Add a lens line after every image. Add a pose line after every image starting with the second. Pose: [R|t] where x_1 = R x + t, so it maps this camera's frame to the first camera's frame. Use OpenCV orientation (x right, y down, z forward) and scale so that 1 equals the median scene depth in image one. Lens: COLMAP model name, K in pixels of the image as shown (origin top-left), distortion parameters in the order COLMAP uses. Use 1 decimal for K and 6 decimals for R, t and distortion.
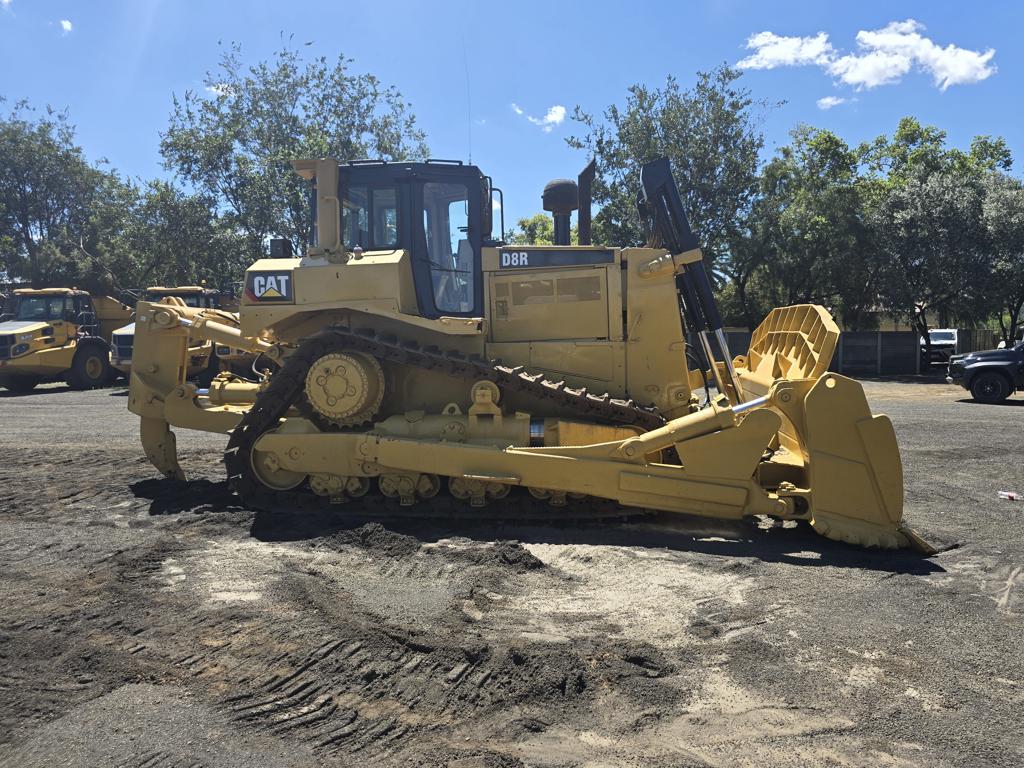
lens RADIAL K [[700.9, 0, 521.3], [0, 700.9, 386.1], [0, 0, 1]] dist [0.006891, -0.002806]
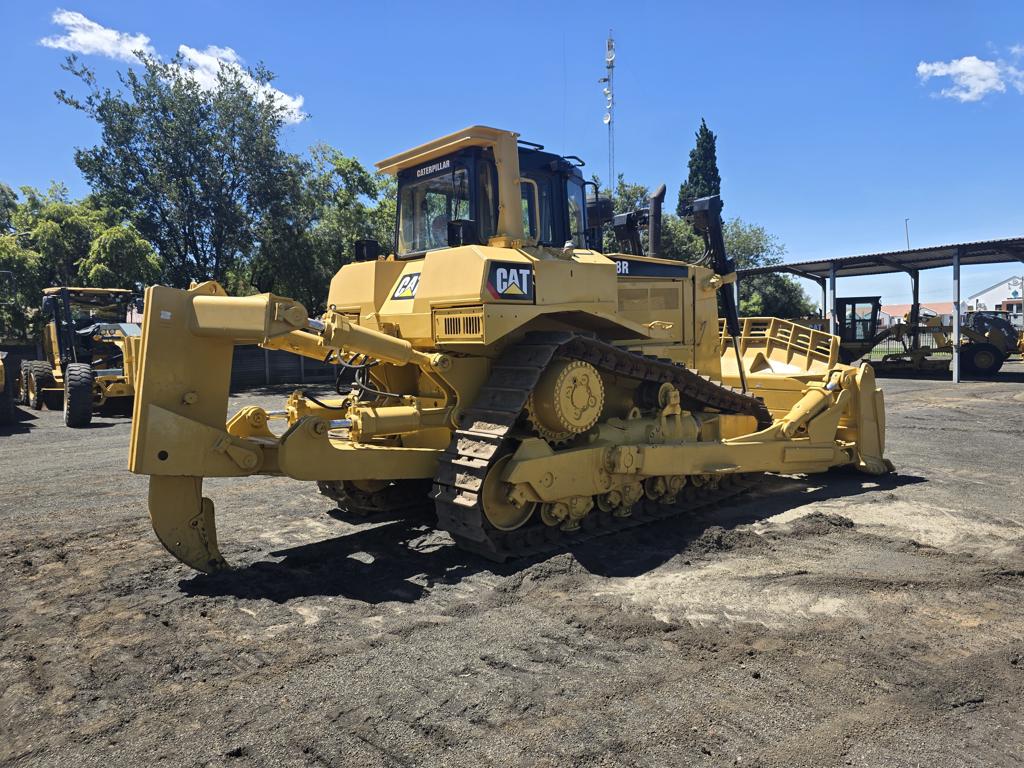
lens RADIAL K [[700.9, 0, 521.3], [0, 700.9, 386.1], [0, 0, 1]] dist [0.006891, -0.002806]
pose [[0.664180, -0.054573, 0.745578, -0.981127], [0.067159, 0.997655, 0.013196, -0.031252], [-0.744550, 0.041308, 0.666288, 0.462474]]
